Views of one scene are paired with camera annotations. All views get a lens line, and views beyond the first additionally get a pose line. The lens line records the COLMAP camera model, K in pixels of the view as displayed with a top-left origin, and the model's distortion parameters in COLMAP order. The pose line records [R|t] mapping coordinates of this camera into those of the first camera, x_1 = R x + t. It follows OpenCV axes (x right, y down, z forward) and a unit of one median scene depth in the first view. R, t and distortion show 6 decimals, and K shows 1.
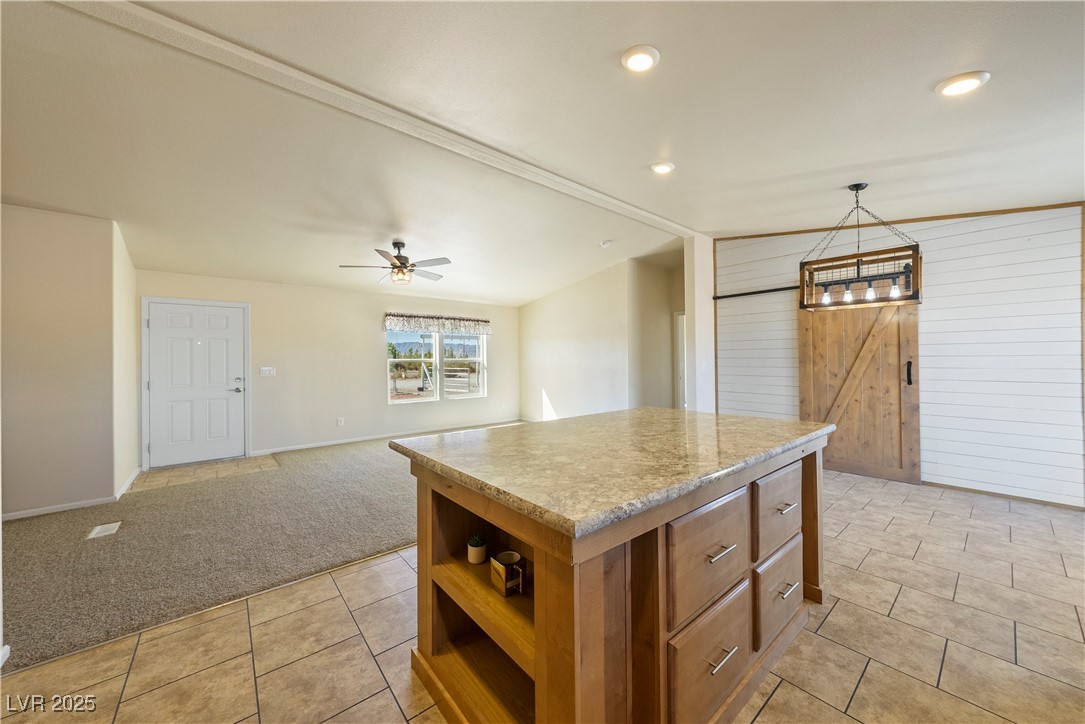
lens RADIAL K [[387.2, 0, 542.5], [0, 387.2, 362.0], [0, 0, 1]] dist [0.000051, -0.000029]
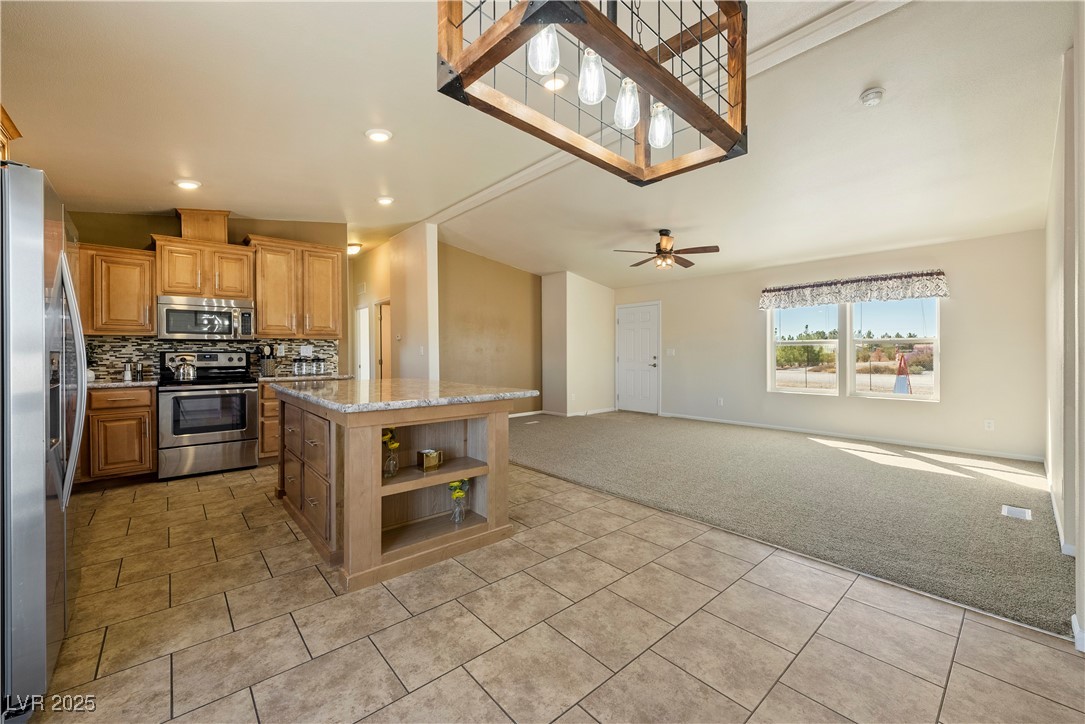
lens RADIAL K [[426.8, 0, 549.8], [0, 426.8, 355.9], [0, 0, 1]] dist [-0.001364, -0.000113]
pose [[0.035226, 0.017598, -0.999224, 0.937629], [-0.000716, 0.999845, 0.017583, 0.016988], [0.999379, 0.000096, 0.035233, 0.775036]]
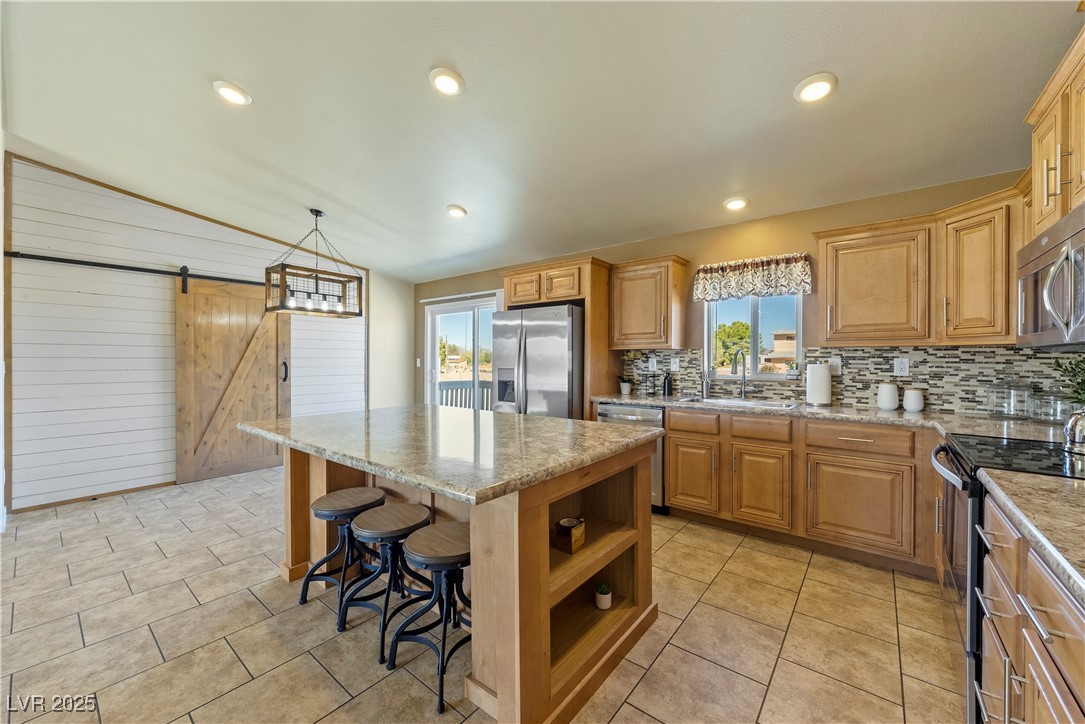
lens RADIAL K [[414.2, 0, 551.2], [0, 414.2, 361.6], [0, 0, 1]] dist [-0.000924, 0.000038]
pose [[-0.206691, 0.002344, 0.978403, -0.461668], [0.008168, 0.999966, -0.000670, 0.005245], [-0.978372, 0.007853, -0.206703, 0.462786]]
